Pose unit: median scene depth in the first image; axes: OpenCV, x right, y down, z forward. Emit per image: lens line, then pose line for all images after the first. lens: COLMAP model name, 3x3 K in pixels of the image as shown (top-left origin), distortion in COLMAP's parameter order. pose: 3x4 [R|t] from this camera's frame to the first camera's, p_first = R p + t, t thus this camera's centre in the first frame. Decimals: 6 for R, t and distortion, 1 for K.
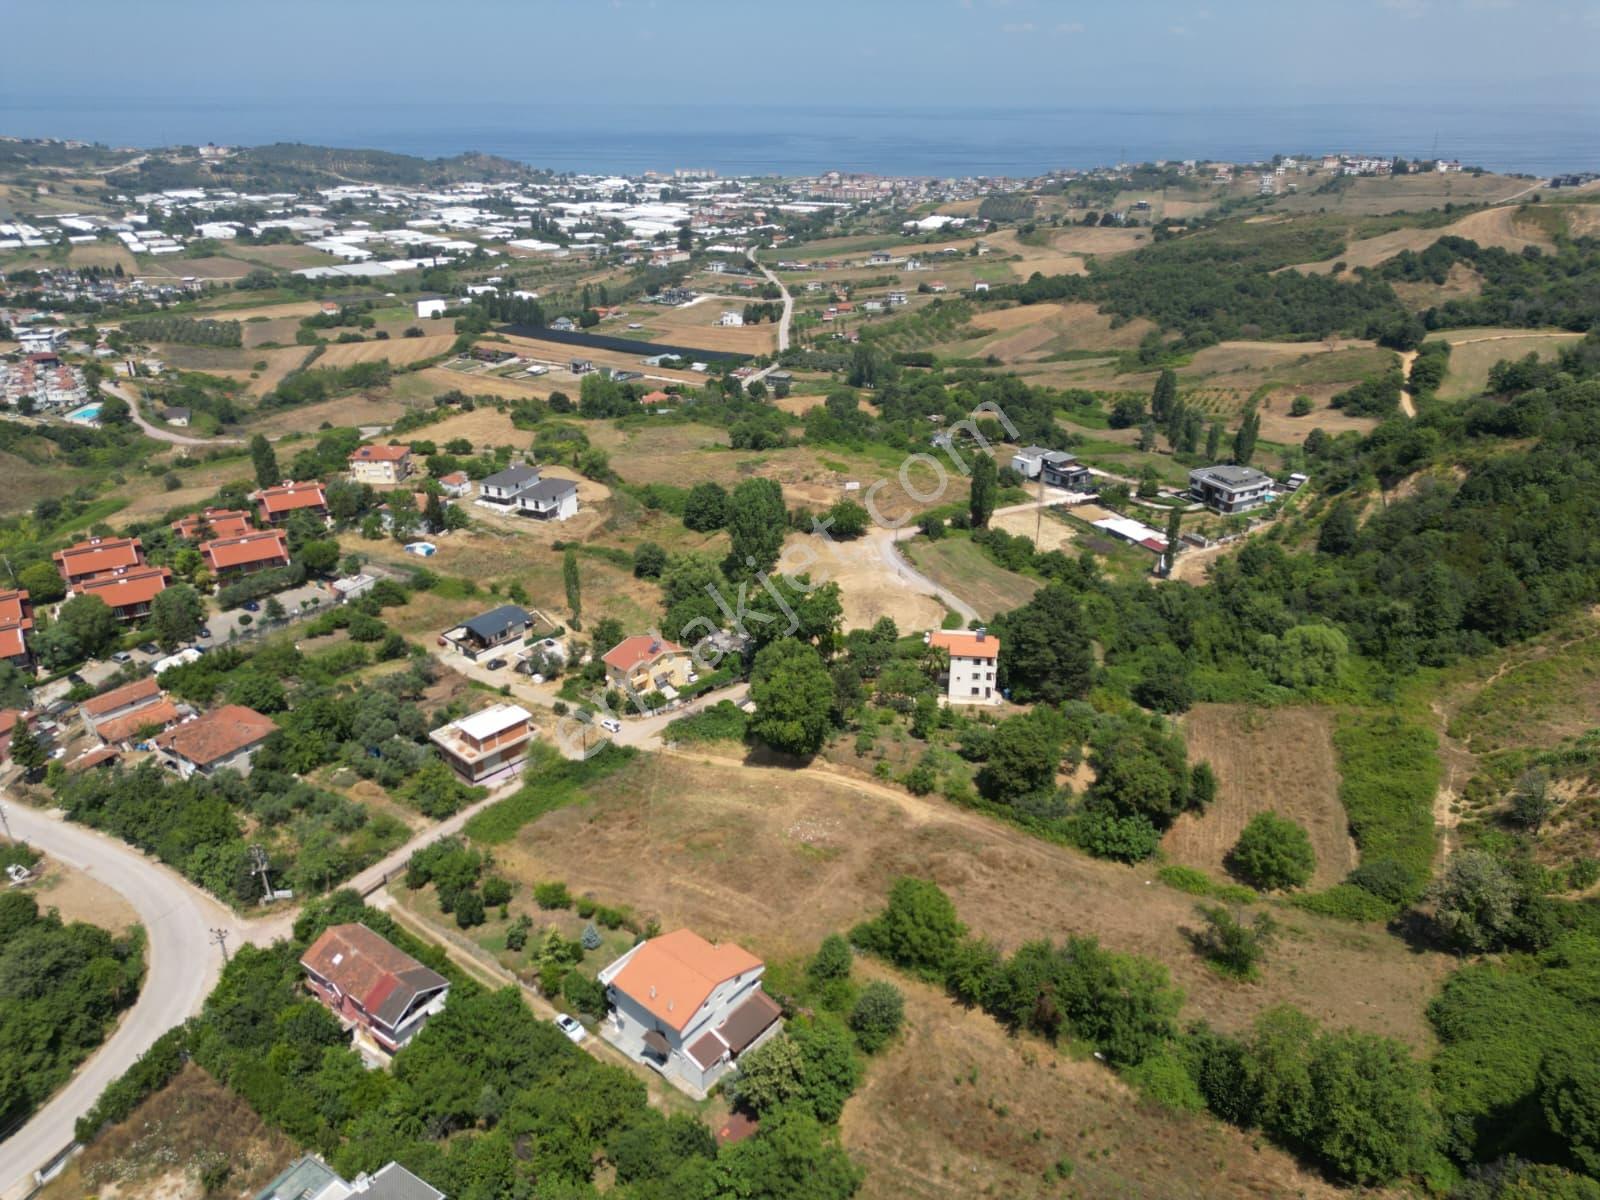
lens RADIAL K [[1117.9, 0, 798.8], [0, 1117.9, 596.7], [0, 0, 1]] dist [0.080722, -0.078117]
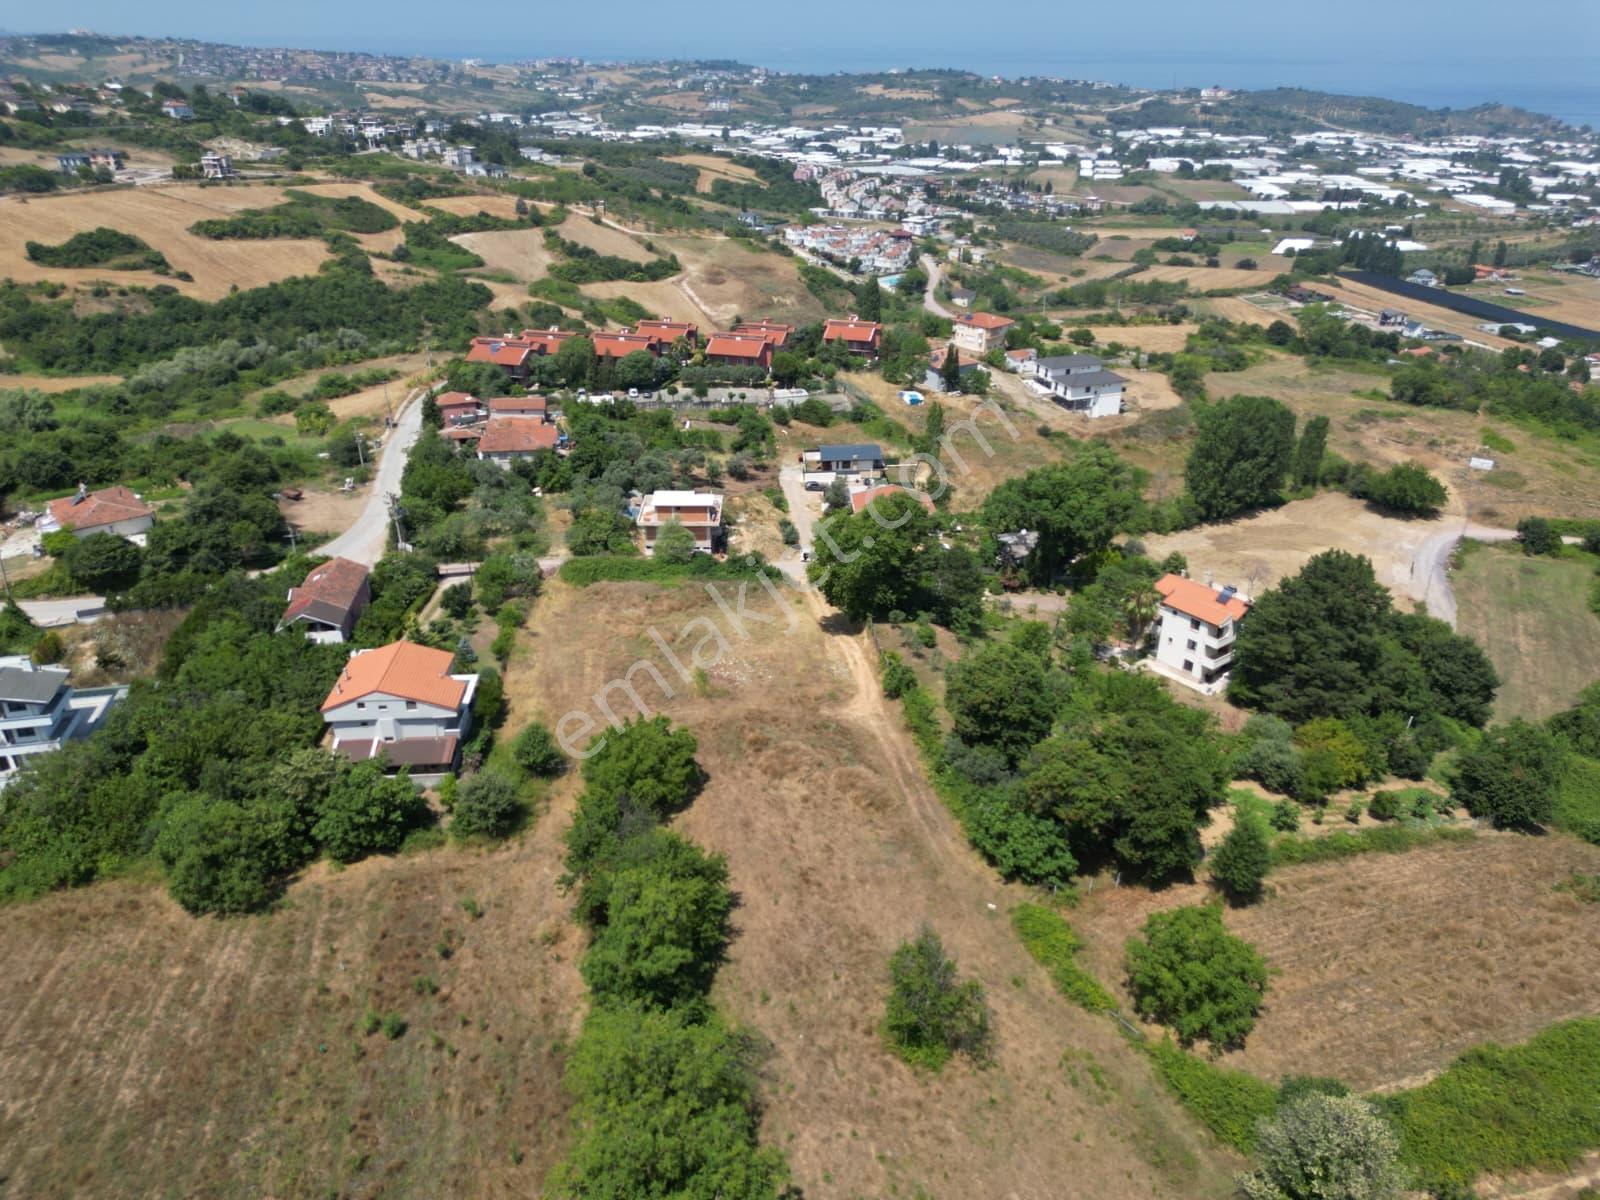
lens RADIAL K [[1117.9, 0, 798.8], [0, 1117.9, 596.7], [0, 0, 1]] dist [0.080722, -0.078117]
pose [[0.690234, 0.323660, -0.647164, 0.124106], [-0.304438, 0.941269, 0.146048, 0.003864], [0.656425, 0.096214, 0.748230, 0.084790]]
